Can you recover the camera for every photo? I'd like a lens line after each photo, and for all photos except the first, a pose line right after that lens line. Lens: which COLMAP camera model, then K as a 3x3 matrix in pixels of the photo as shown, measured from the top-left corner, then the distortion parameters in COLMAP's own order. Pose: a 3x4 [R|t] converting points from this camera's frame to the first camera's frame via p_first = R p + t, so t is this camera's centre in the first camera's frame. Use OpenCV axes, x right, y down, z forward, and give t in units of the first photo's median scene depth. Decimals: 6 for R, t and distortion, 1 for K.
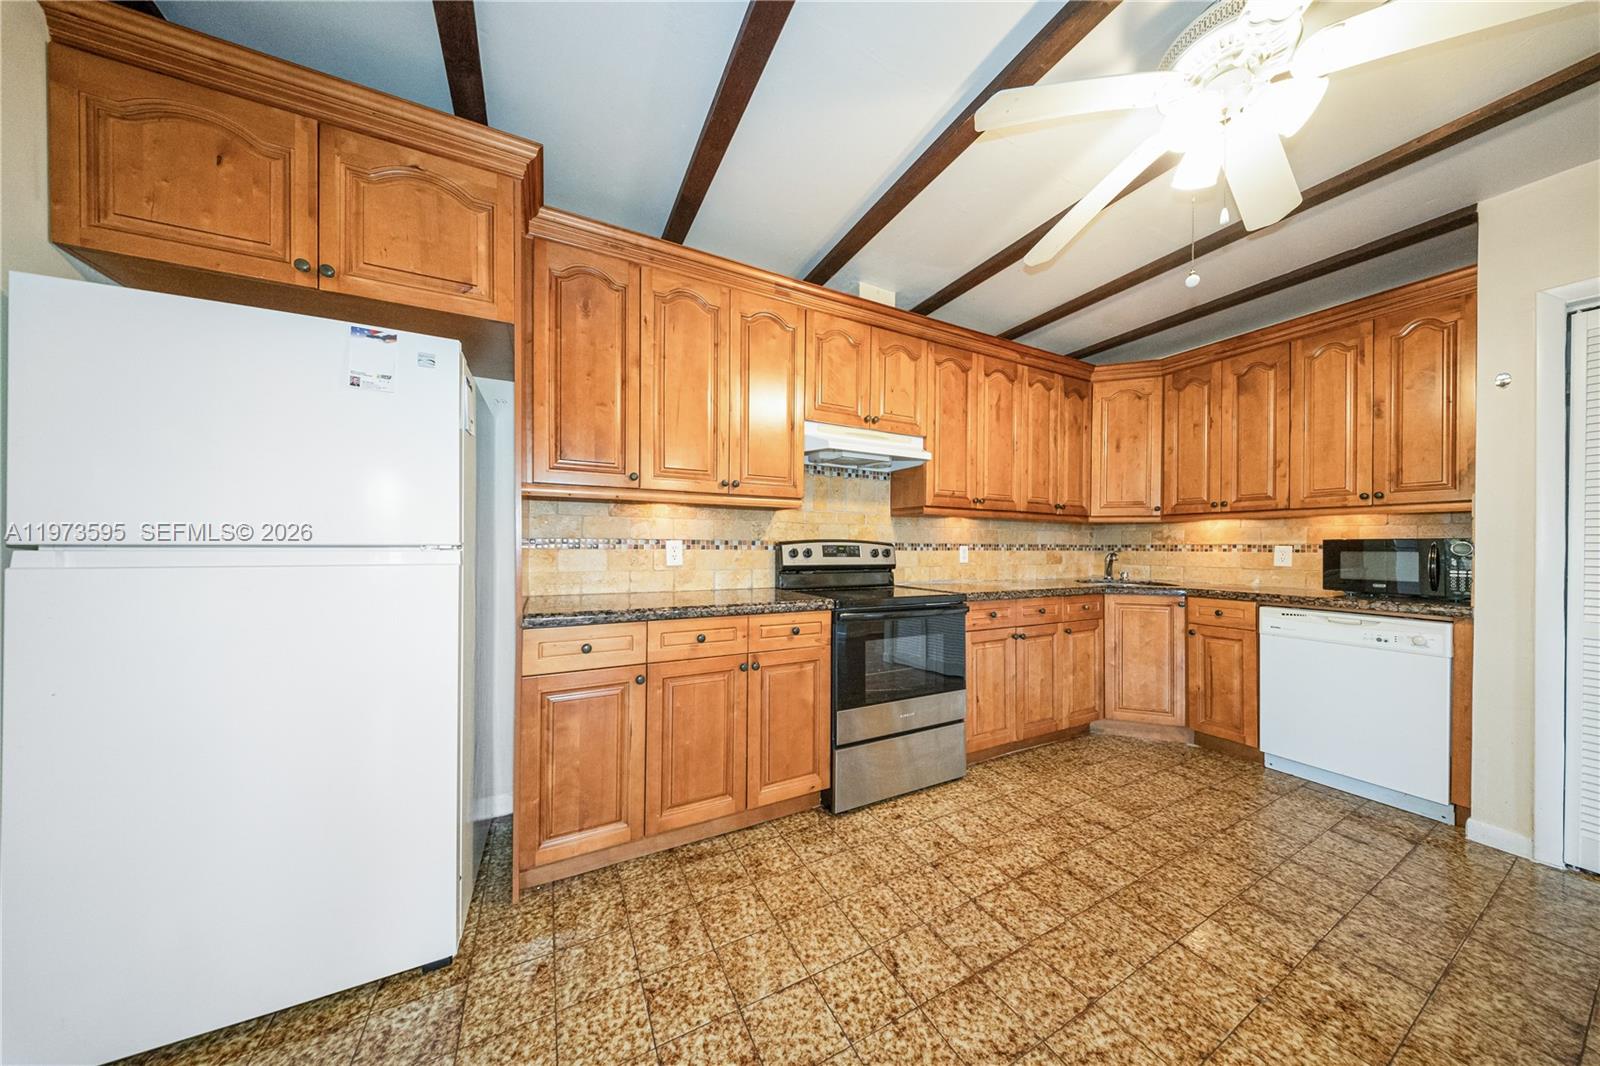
lens RADIAL K [[476.5, 0, 792.8], [0, 476.5, 544.6], [0, 0, 1]] dist [-0.001222, -0.000160]
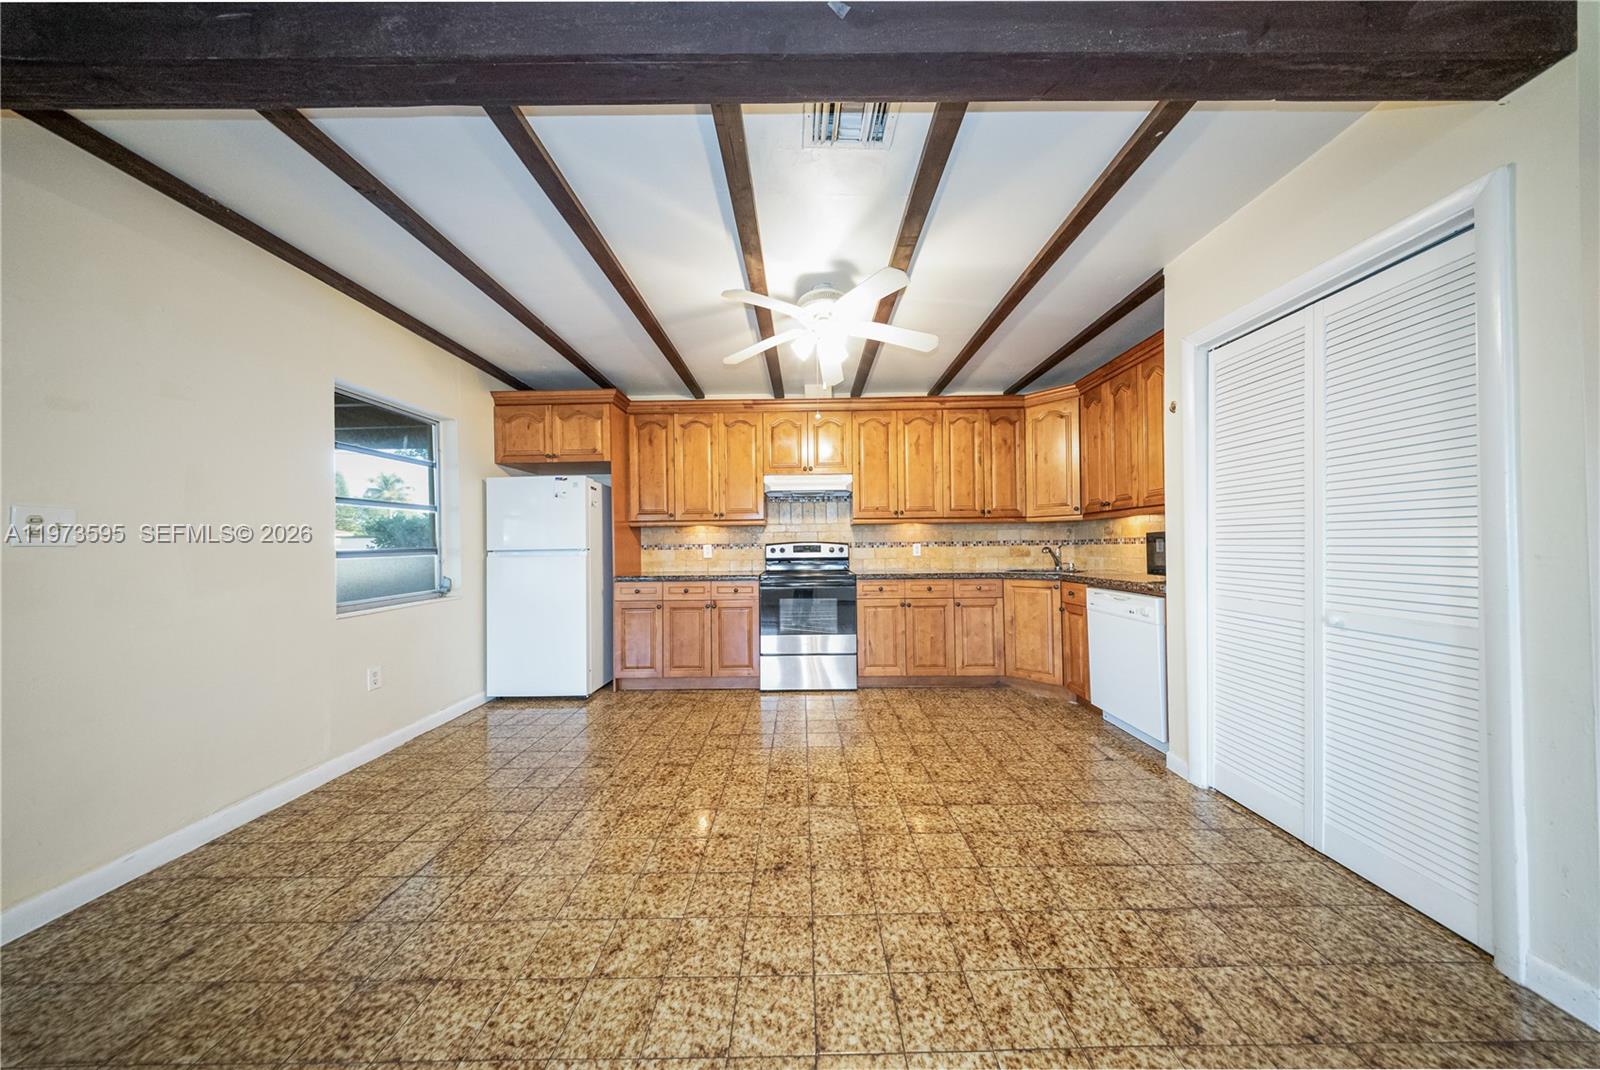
lens RADIAL K [[476.5, 0, 811.7], [0, 476.5, 541.4], [0, 0, 1]] dist [-0.001222, -0.000160]
pose [[0.886210, -0.022830, -0.462720, 0.867410], [0.019733, 0.999739, -0.011534, 0.007512], [0.462863, 0.001091, 0.886429, -0.423881]]
